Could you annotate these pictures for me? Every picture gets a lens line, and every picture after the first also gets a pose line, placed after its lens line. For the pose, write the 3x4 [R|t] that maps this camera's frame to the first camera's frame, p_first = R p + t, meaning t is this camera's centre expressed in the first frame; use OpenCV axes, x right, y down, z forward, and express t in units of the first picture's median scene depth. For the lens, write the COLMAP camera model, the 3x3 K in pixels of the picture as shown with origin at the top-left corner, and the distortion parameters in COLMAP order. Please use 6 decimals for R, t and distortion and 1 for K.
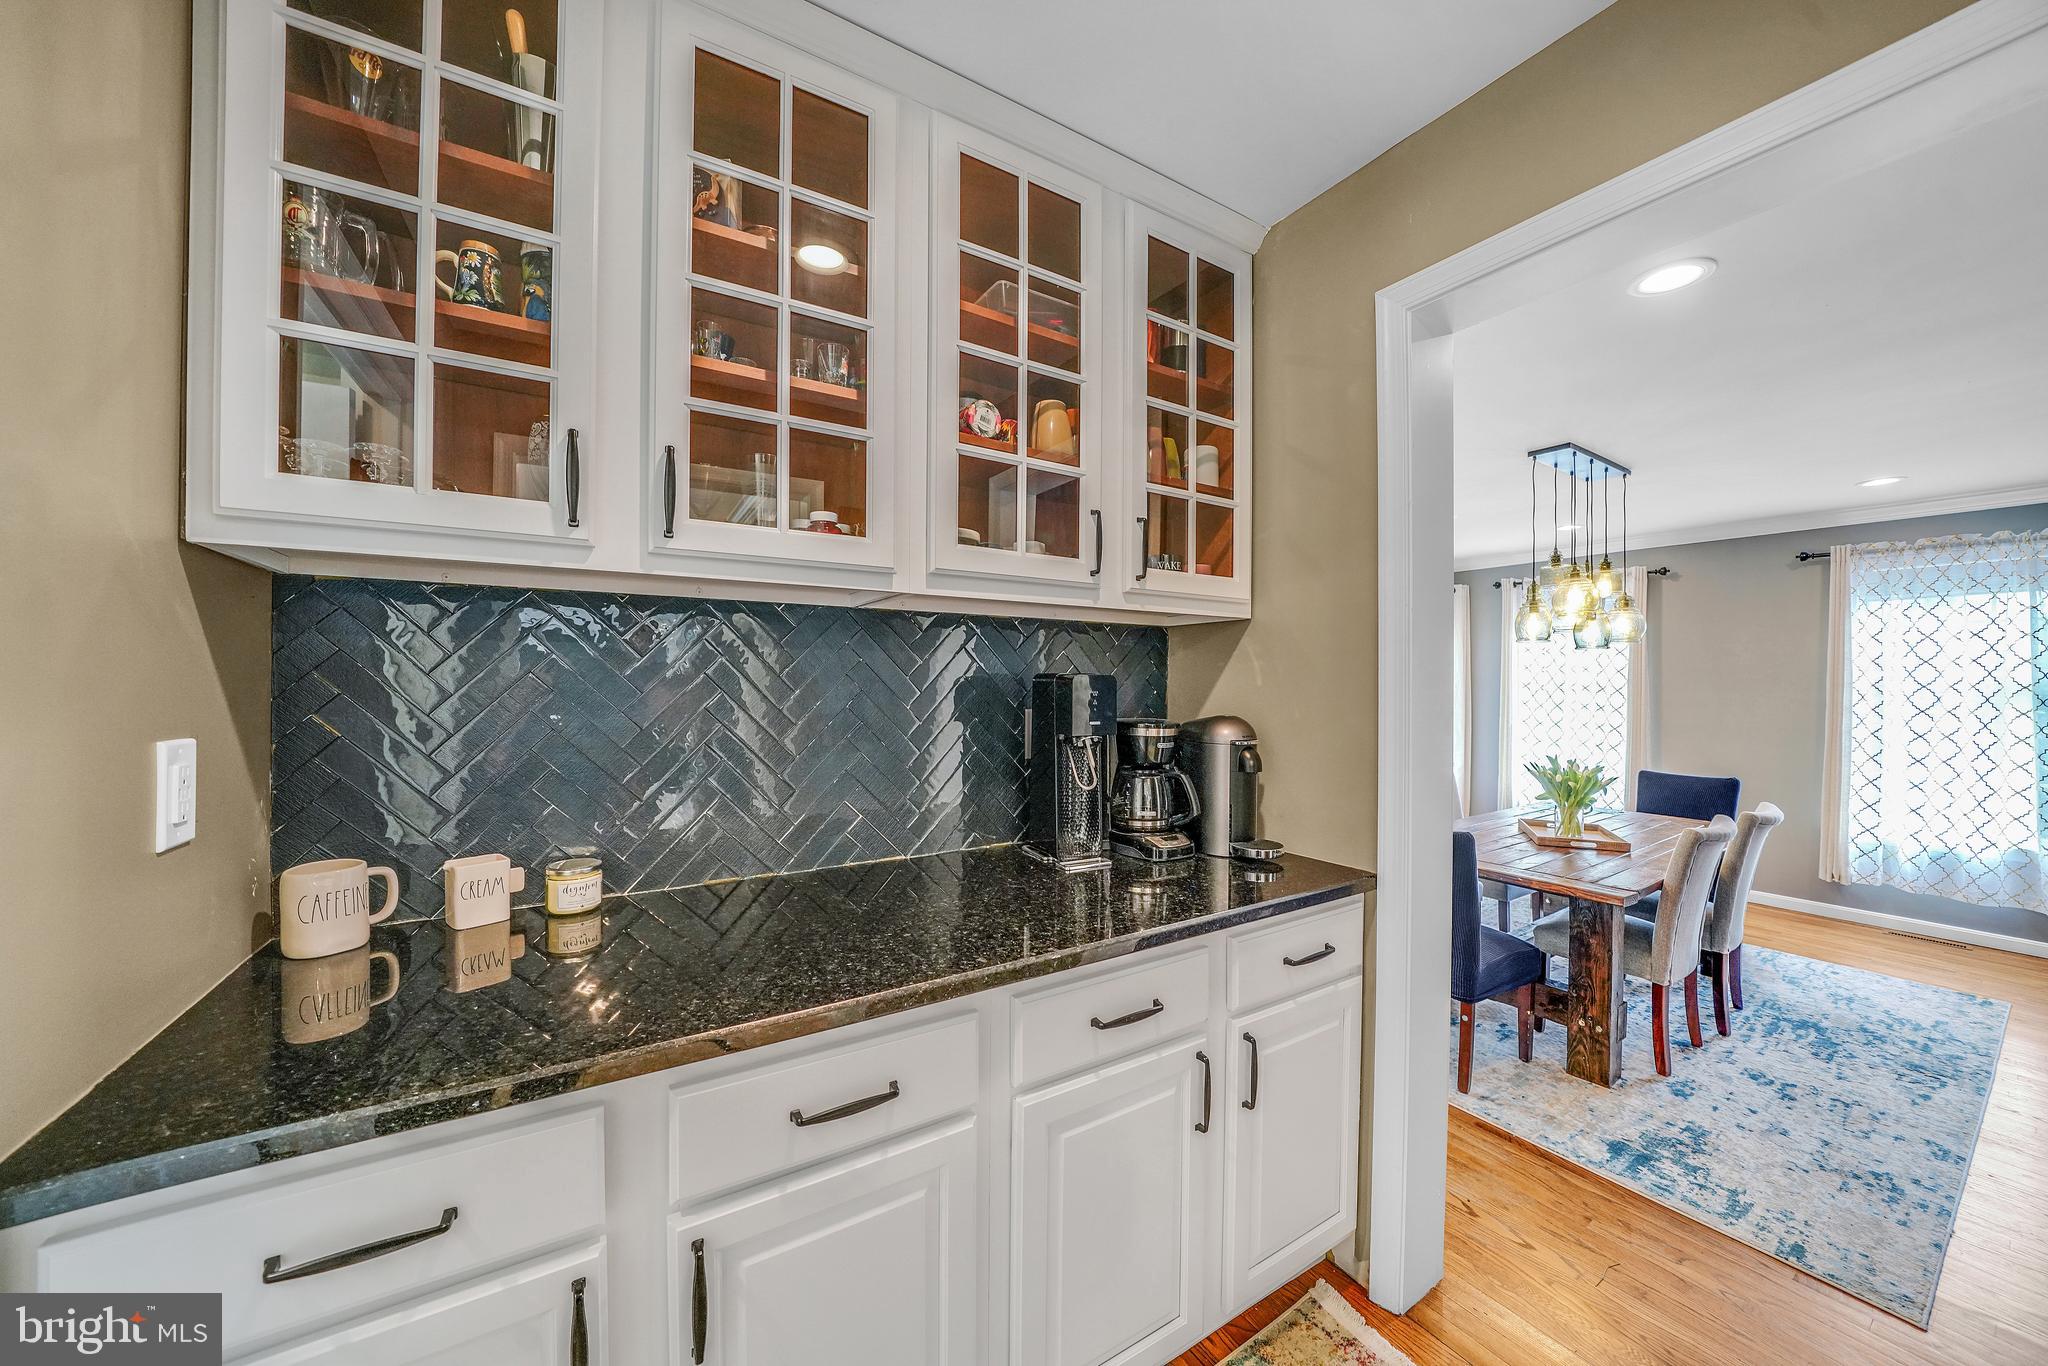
lens RADIAL K [[703.9, 0, 1019.1], [0, 703.9, 680.7], [0, 0, 1]] dist [-0.027338, 0.003027]
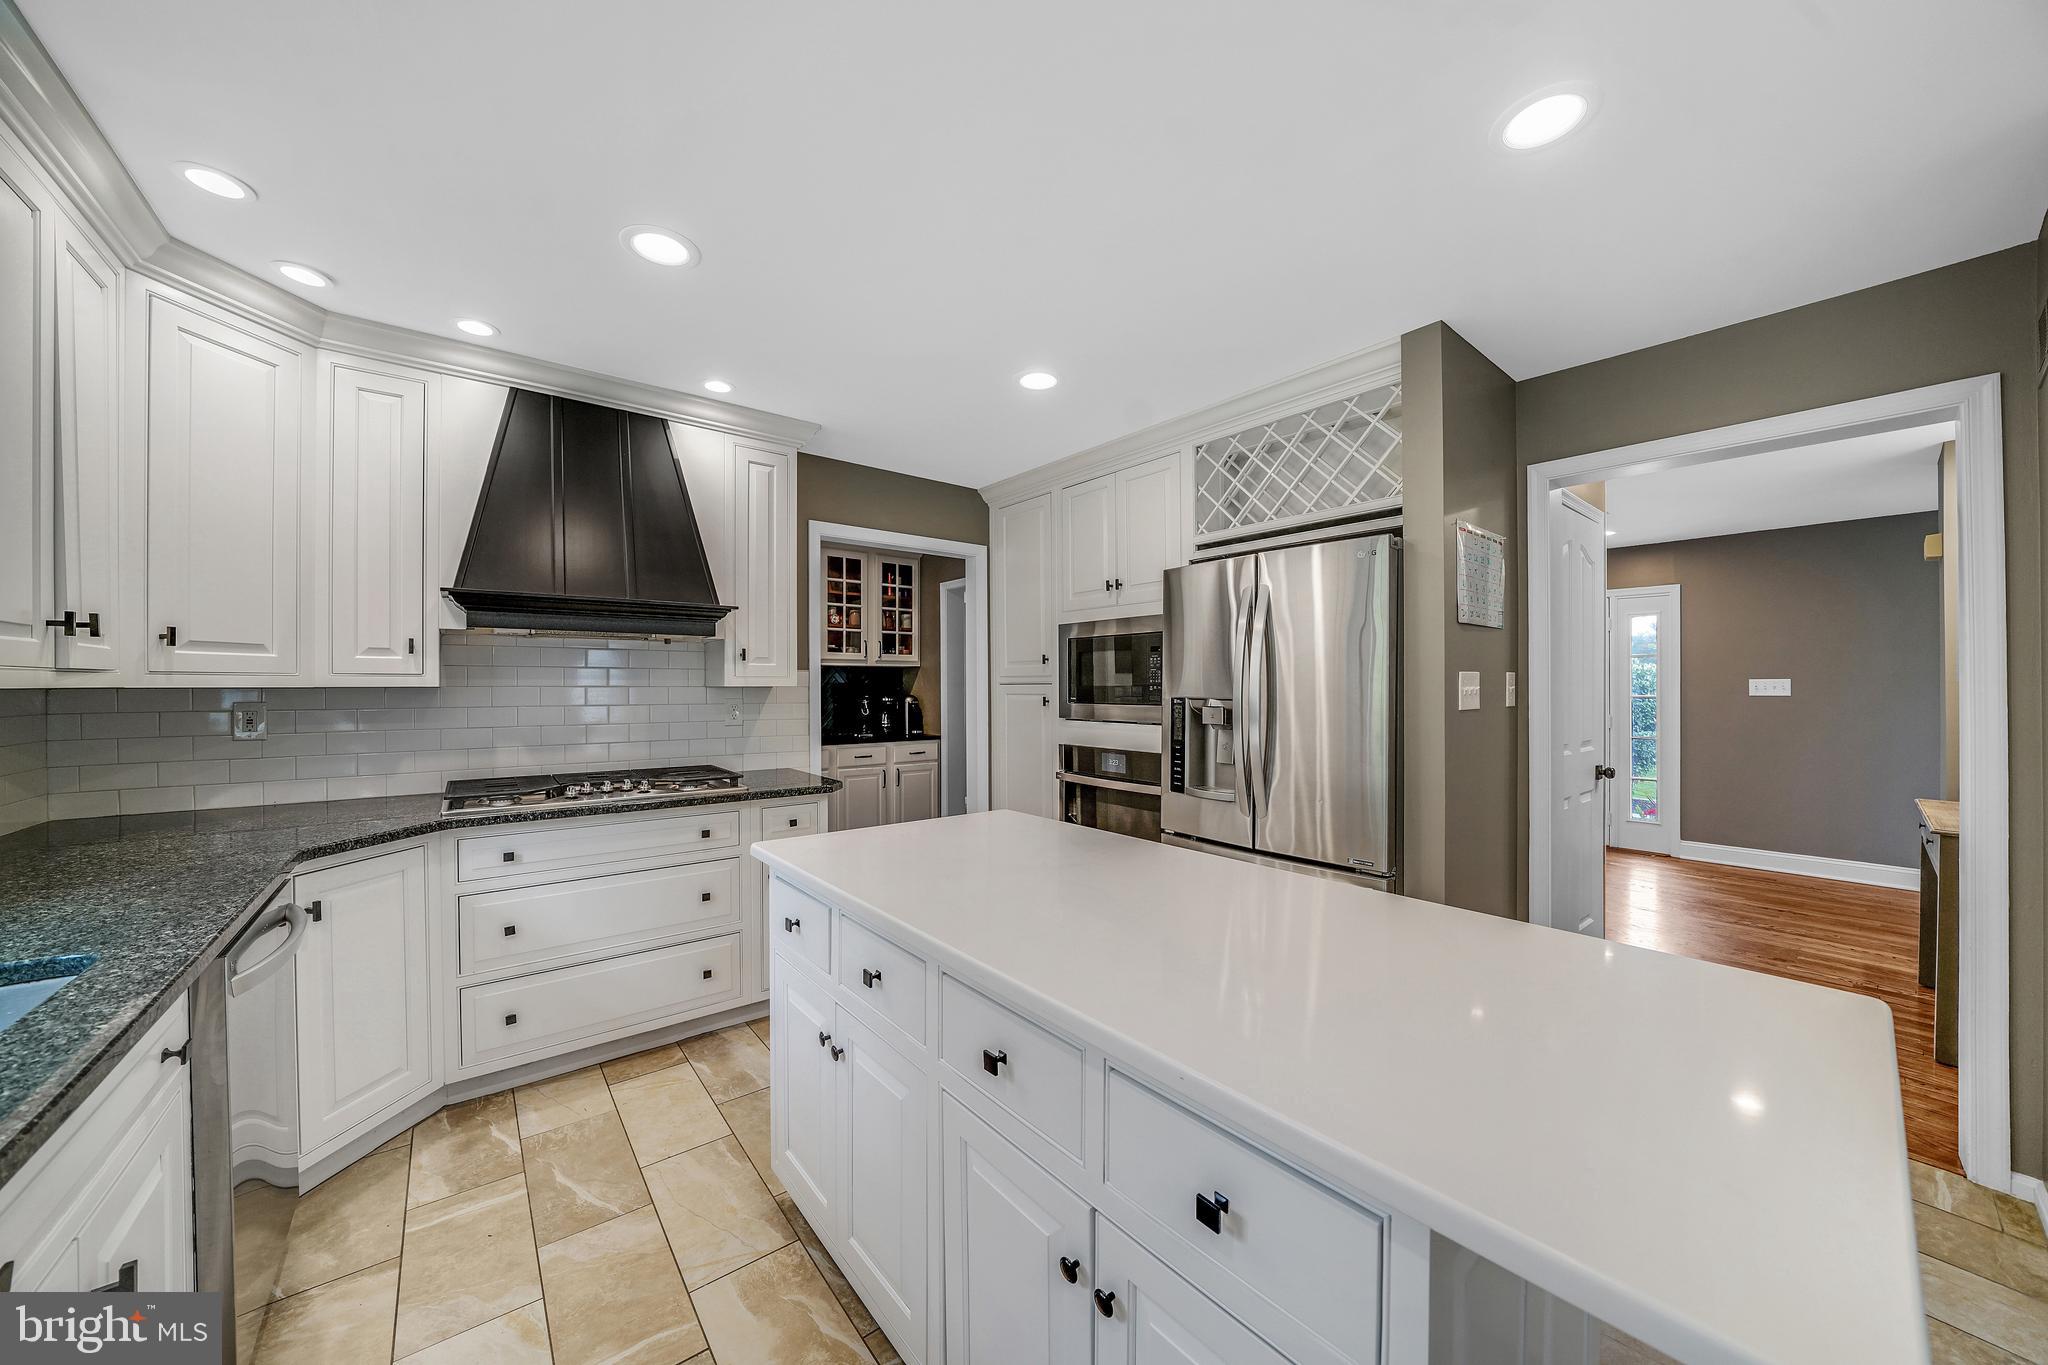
lens RADIAL K [[703.9, 0, 1026.7], [0, 703.9, 690.5], [0, 0, 1]] dist [-0.027338, 0.003027]
pose [[0.992957, -0.000699, 0.118477, 0.238737], [-0.000292, 0.999965, 0.008345, 0.000219], [-0.118479, -0.008320, 0.992922, -1.314926]]
